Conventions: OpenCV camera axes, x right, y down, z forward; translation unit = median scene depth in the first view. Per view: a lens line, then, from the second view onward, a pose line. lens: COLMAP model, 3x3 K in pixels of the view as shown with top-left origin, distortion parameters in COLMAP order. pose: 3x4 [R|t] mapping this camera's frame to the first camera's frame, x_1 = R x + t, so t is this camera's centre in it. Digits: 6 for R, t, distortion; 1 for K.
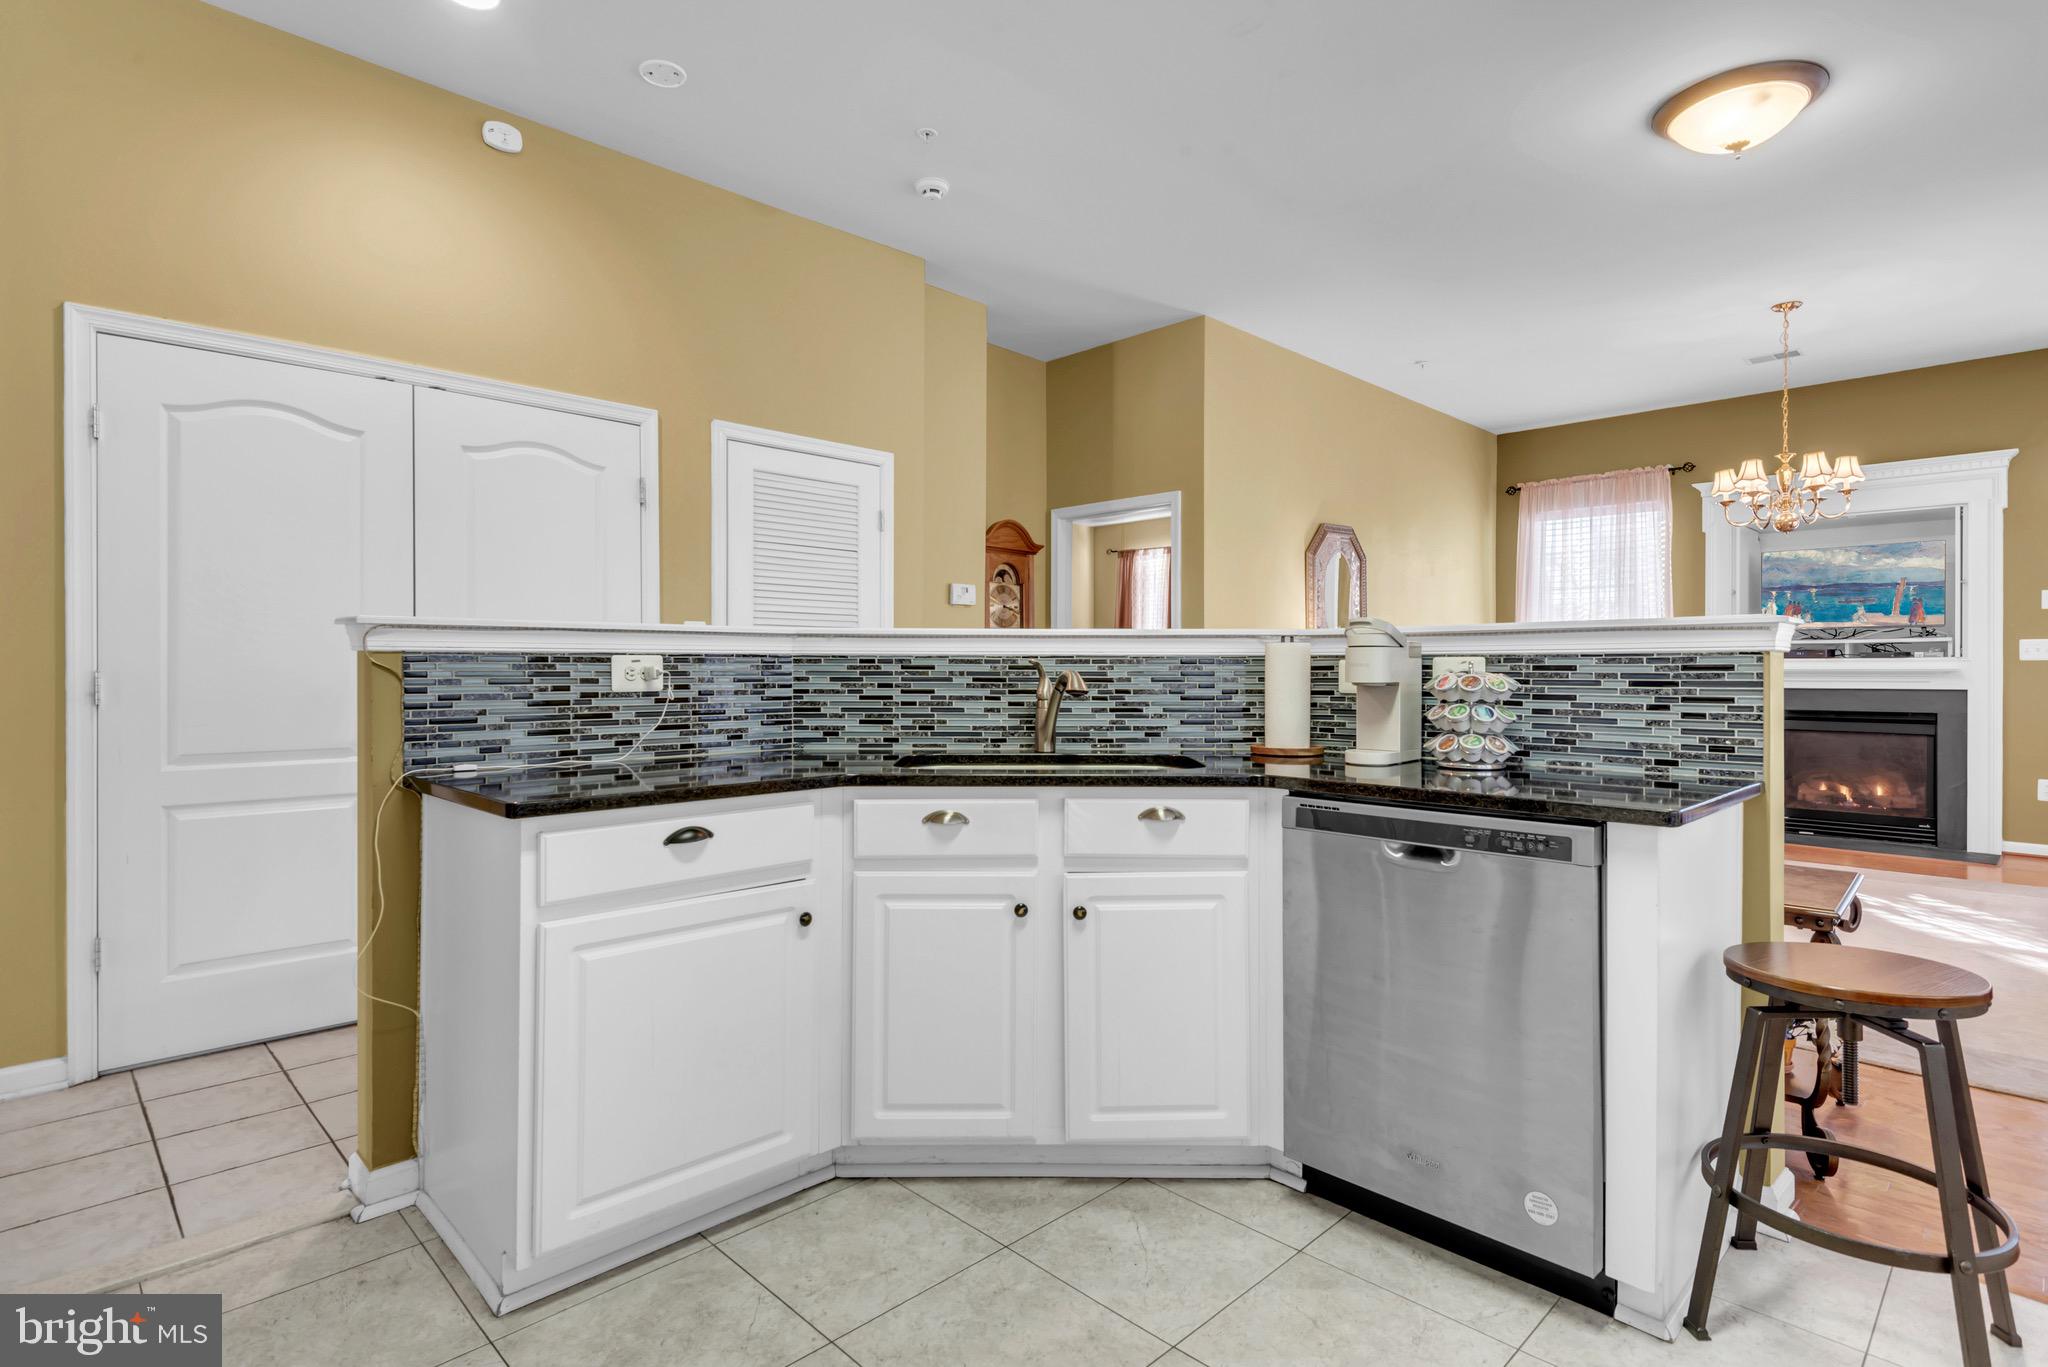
lens RADIAL K [[1036.7, 0, 988.0], [0, 1036.7, 667.7], [0, 0, 1]] dist [0.030721, -0.022797]
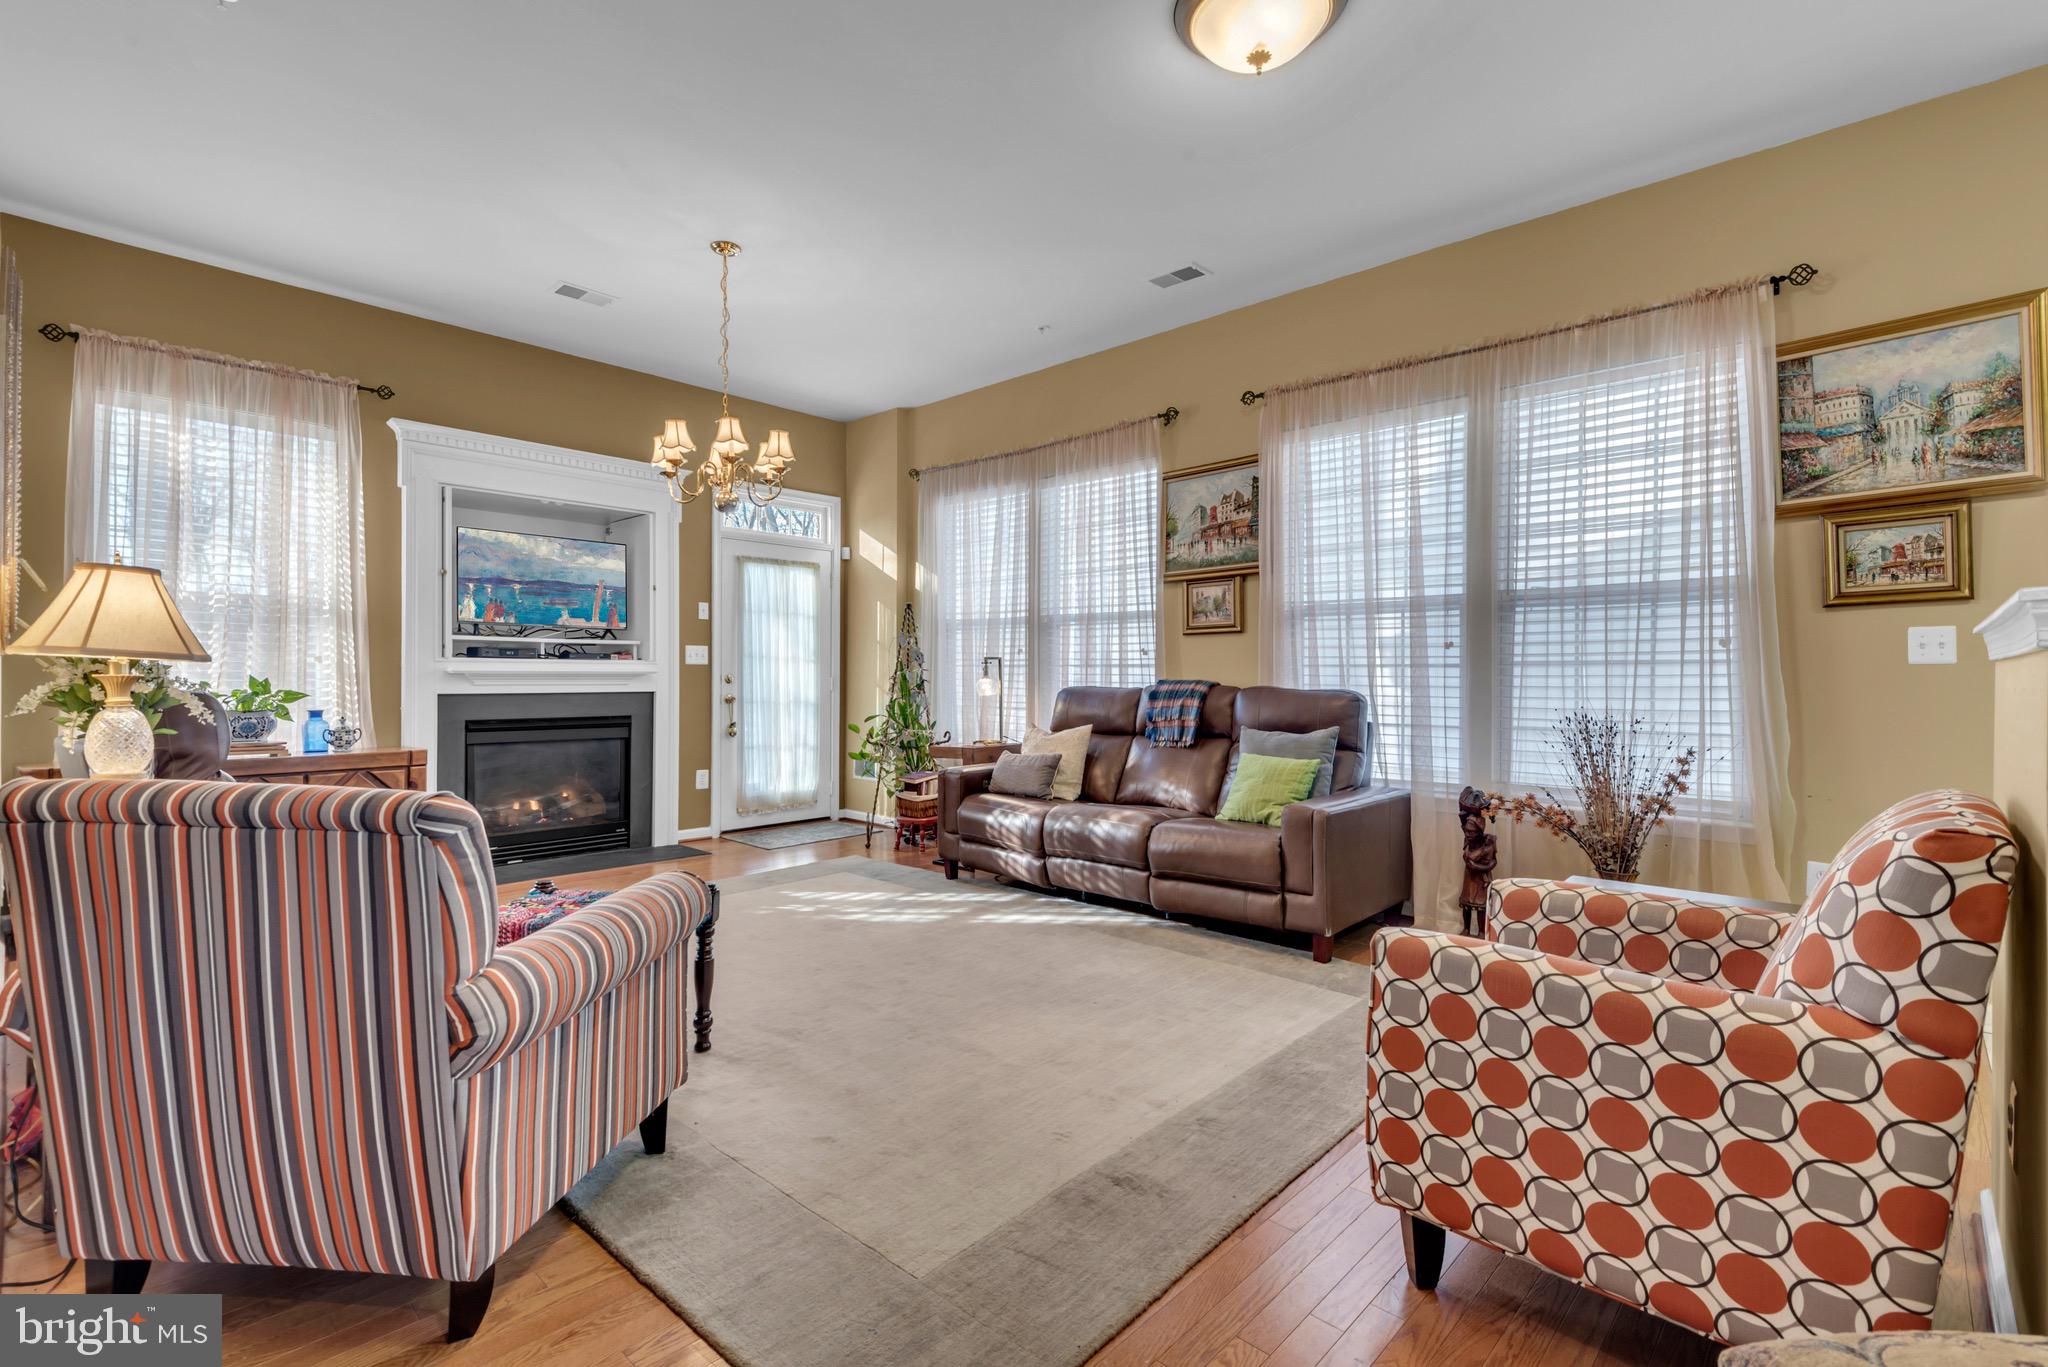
lens RADIAL K [[947.2, 0, 1024.5], [0, 947.2, 672.8], [0, 0, 1]] dist [0.035556, -0.015902]
pose [[-0.046932, 0.002321, 0.998895, -0.029802], [-0.005296, 0.999983, -0.002572, 0.002148], [-0.998884, -0.005411, -0.046919, 0.645828]]
